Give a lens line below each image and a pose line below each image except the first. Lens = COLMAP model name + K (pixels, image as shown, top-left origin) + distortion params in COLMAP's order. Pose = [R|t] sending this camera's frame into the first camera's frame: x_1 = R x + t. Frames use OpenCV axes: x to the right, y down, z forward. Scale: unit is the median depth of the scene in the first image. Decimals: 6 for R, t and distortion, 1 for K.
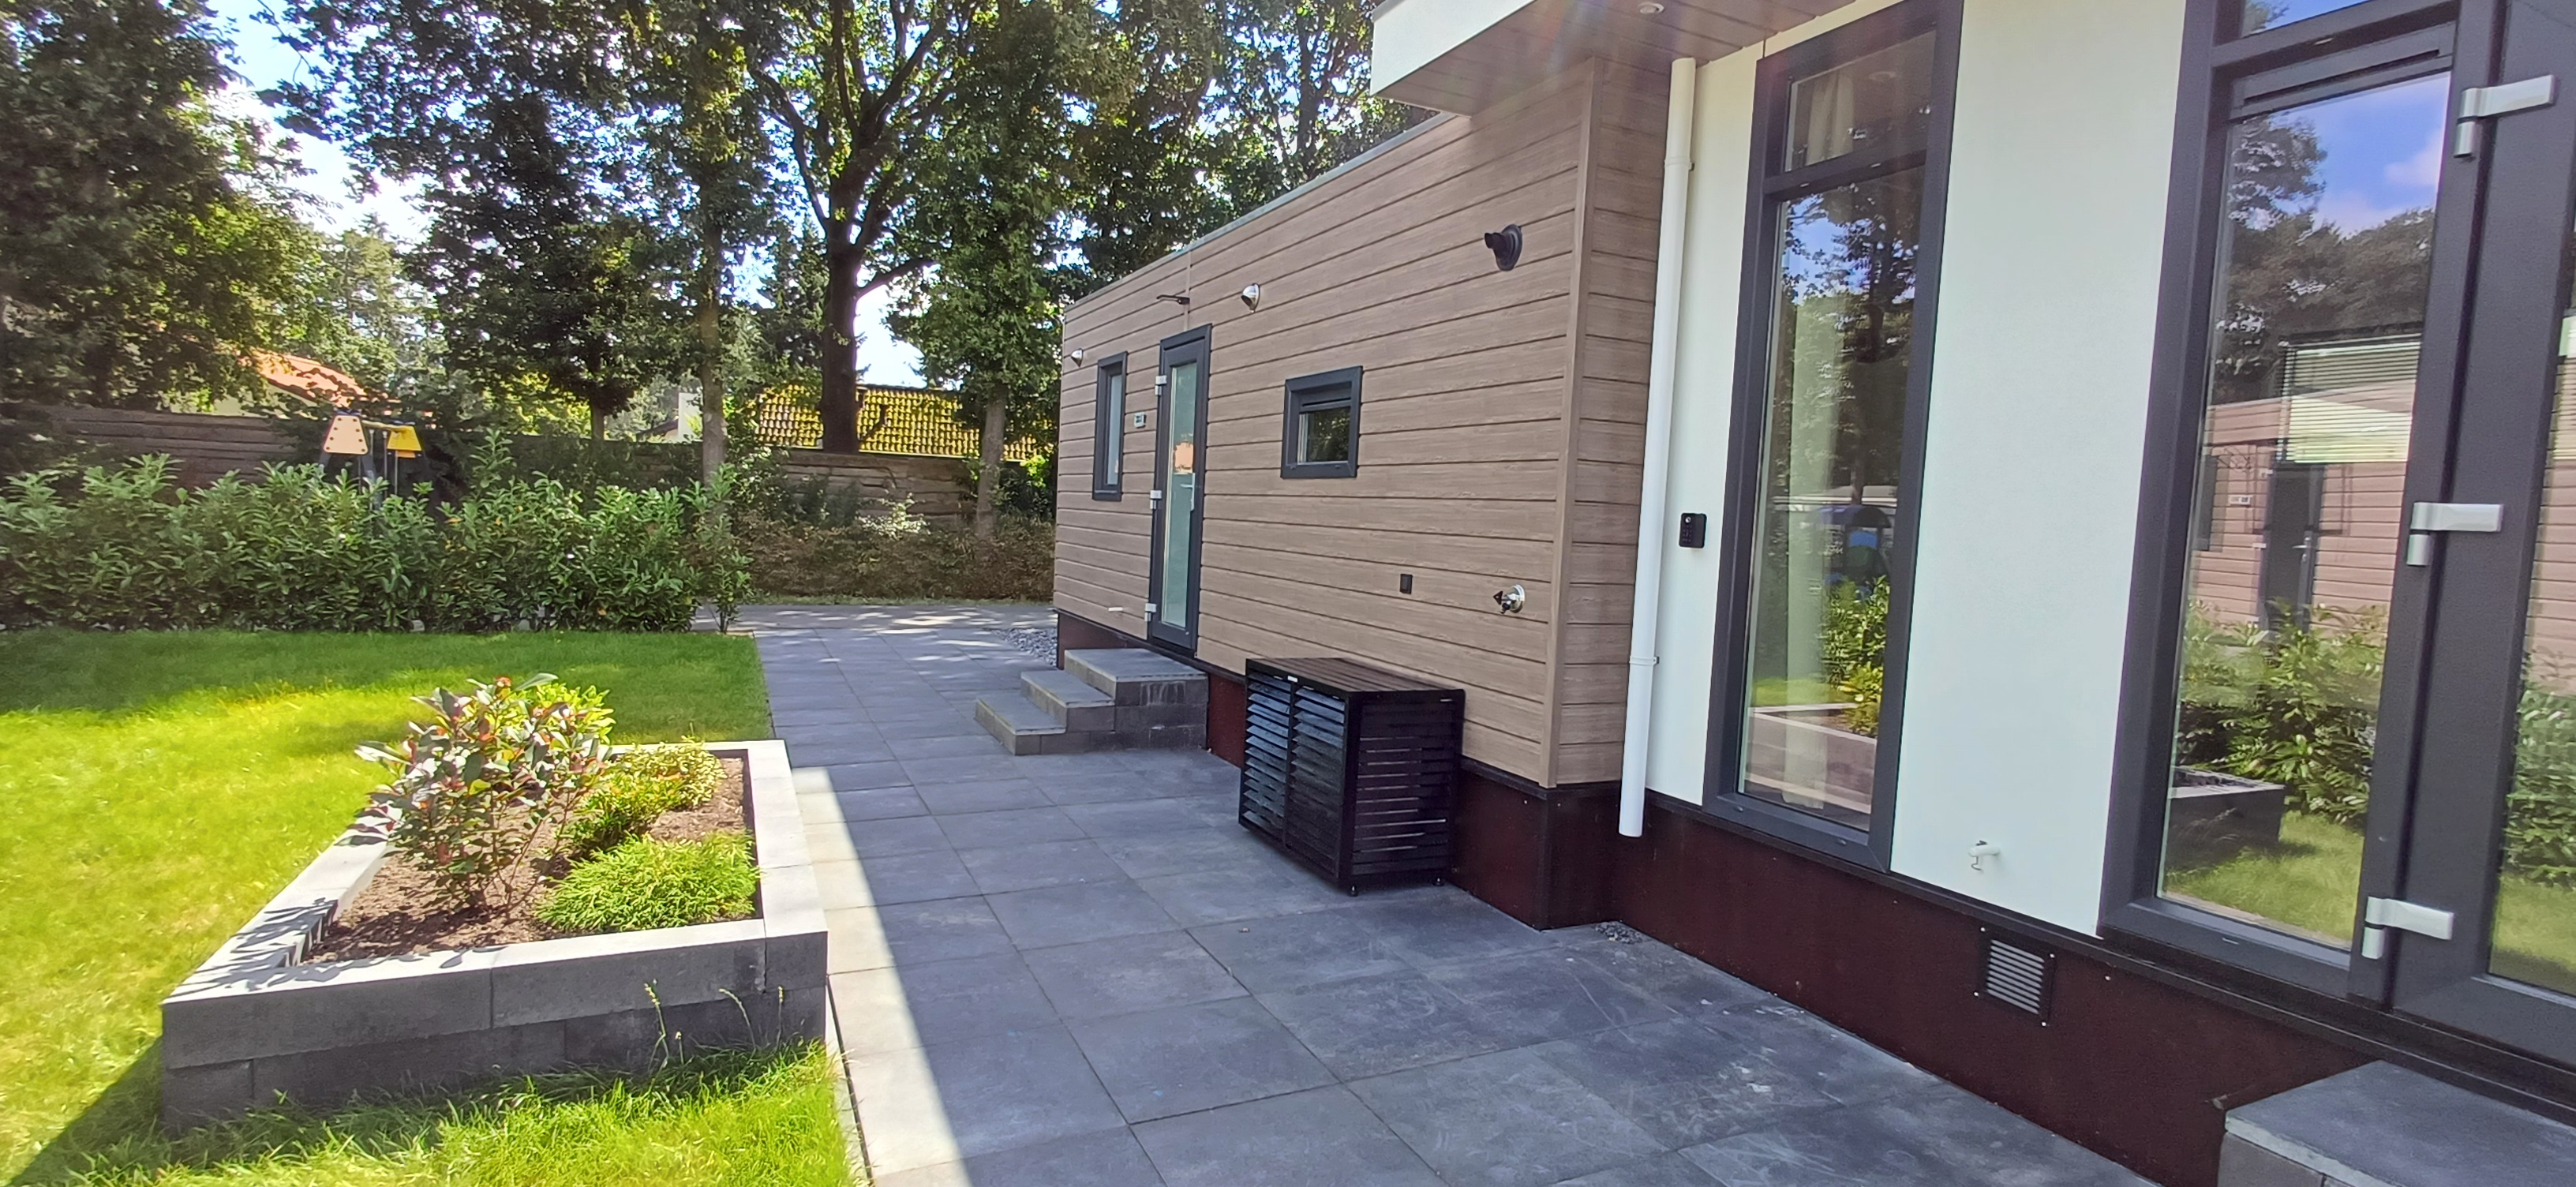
lens RADIAL K [[1174.6, 0, 1289.0], [0, 1174.6, 596.3], [0, 0, 1]] dist [-0.003709, 0.000015]
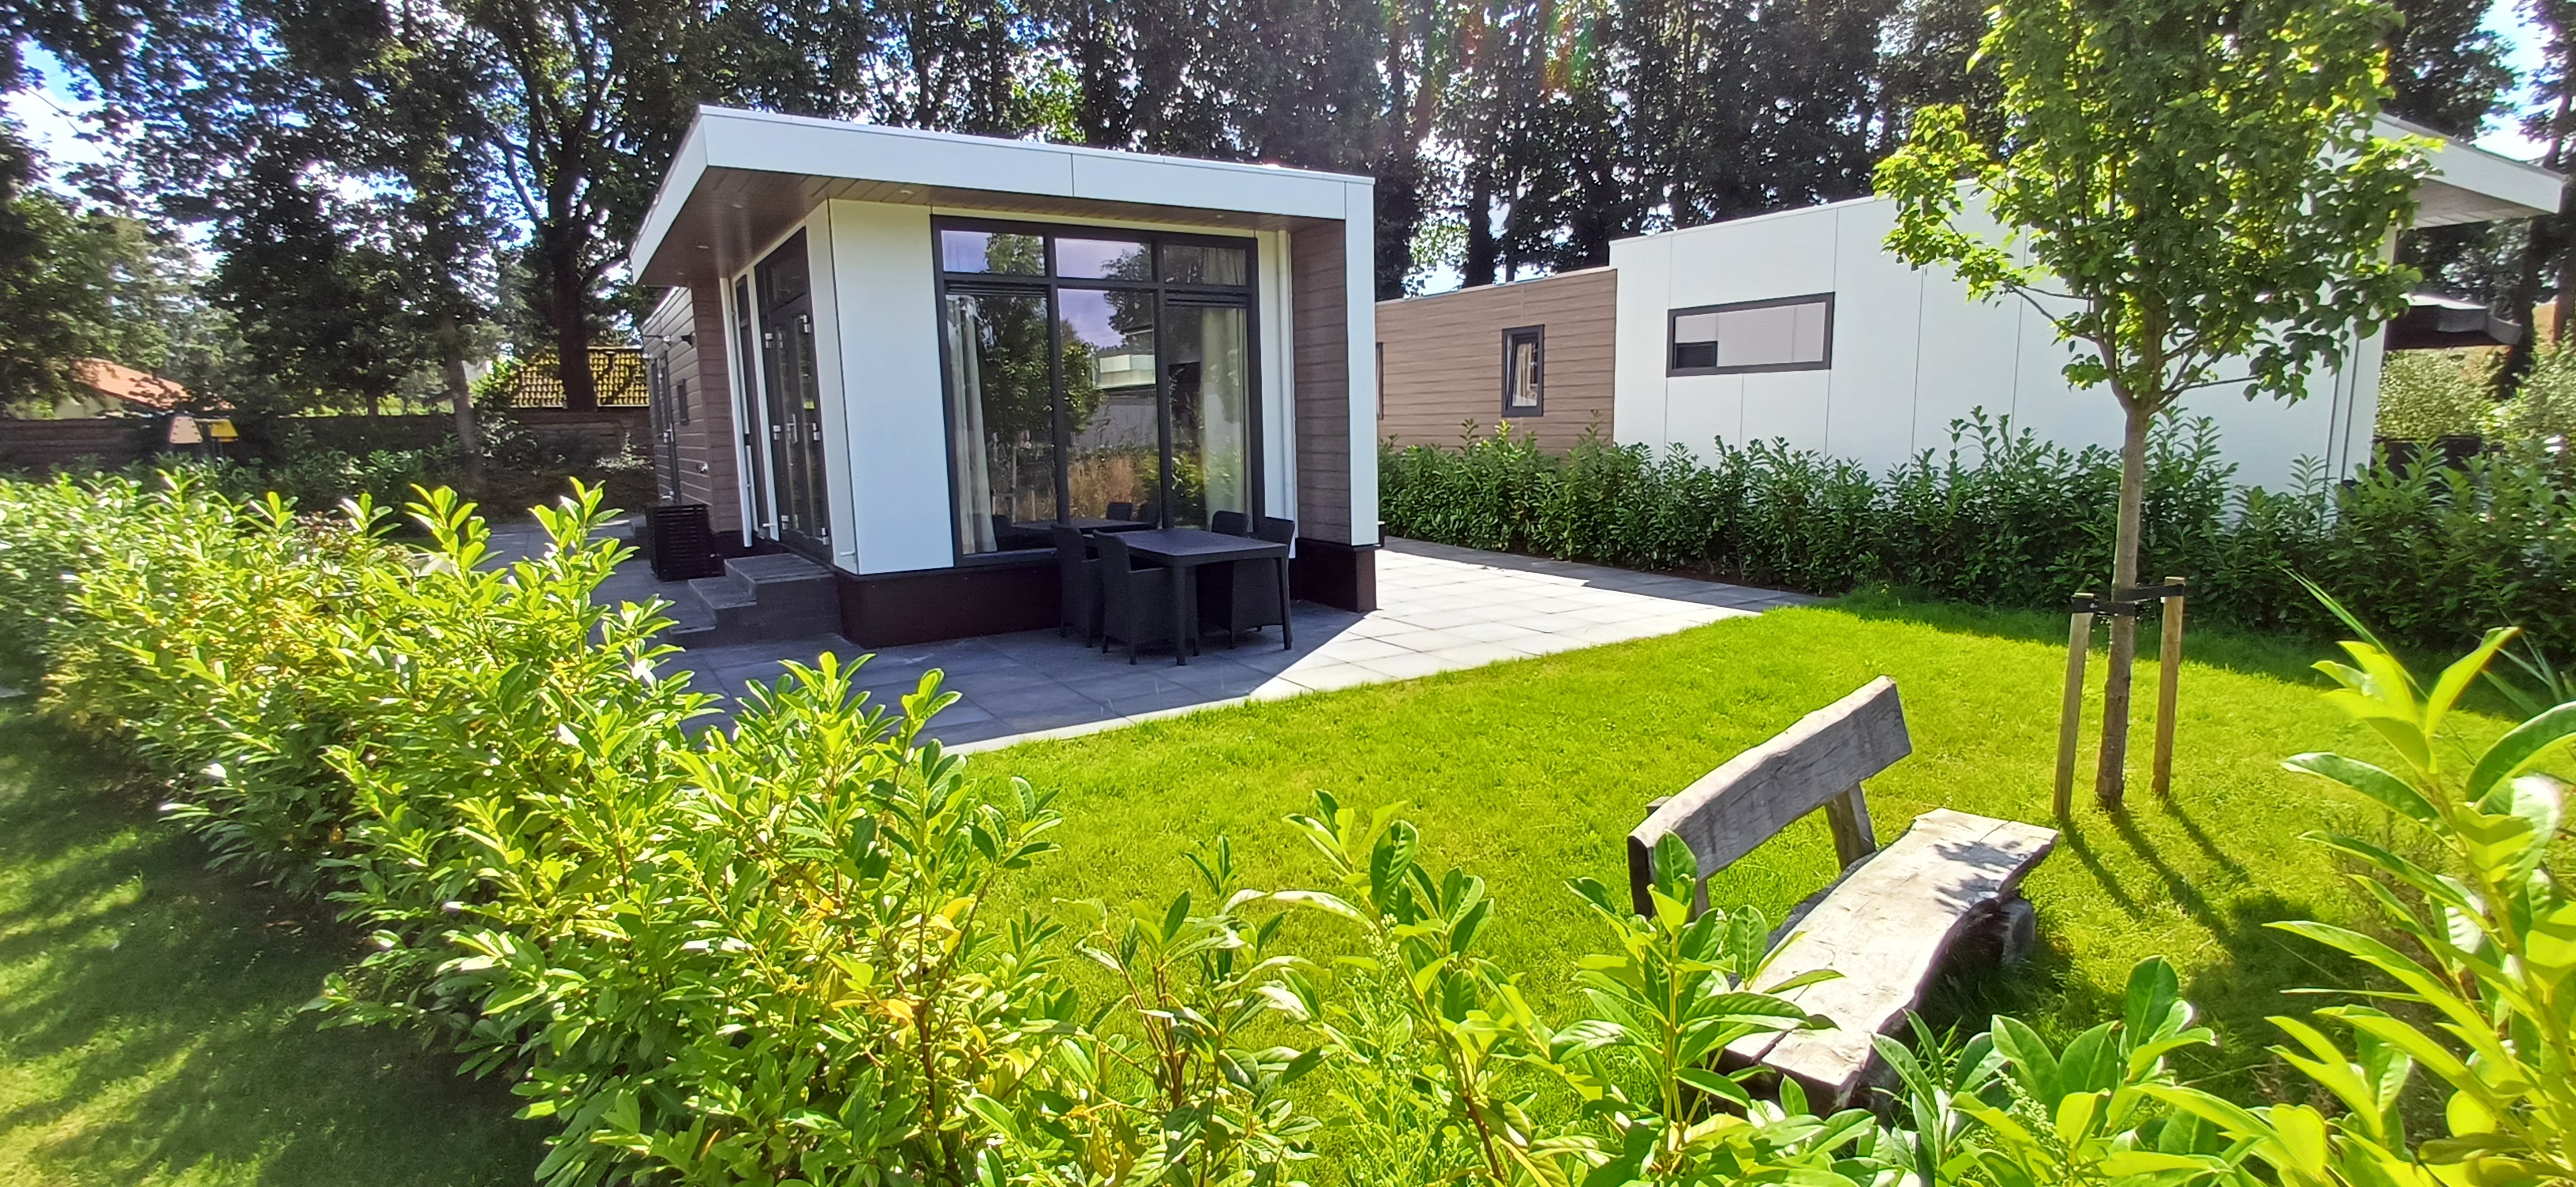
lens RADIAL K [[1174.6, 0, 1288.8], [0, 1174.6, 594.5], [0, 0, 1]] dist [-0.003709, 0.000015]
pose [[0.991211, -0.086827, 0.099808, 0.319269], [0.078820, 0.993548, 0.081544, 0.045042], [-0.106244, -0.072960, 0.991660, -0.490706]]
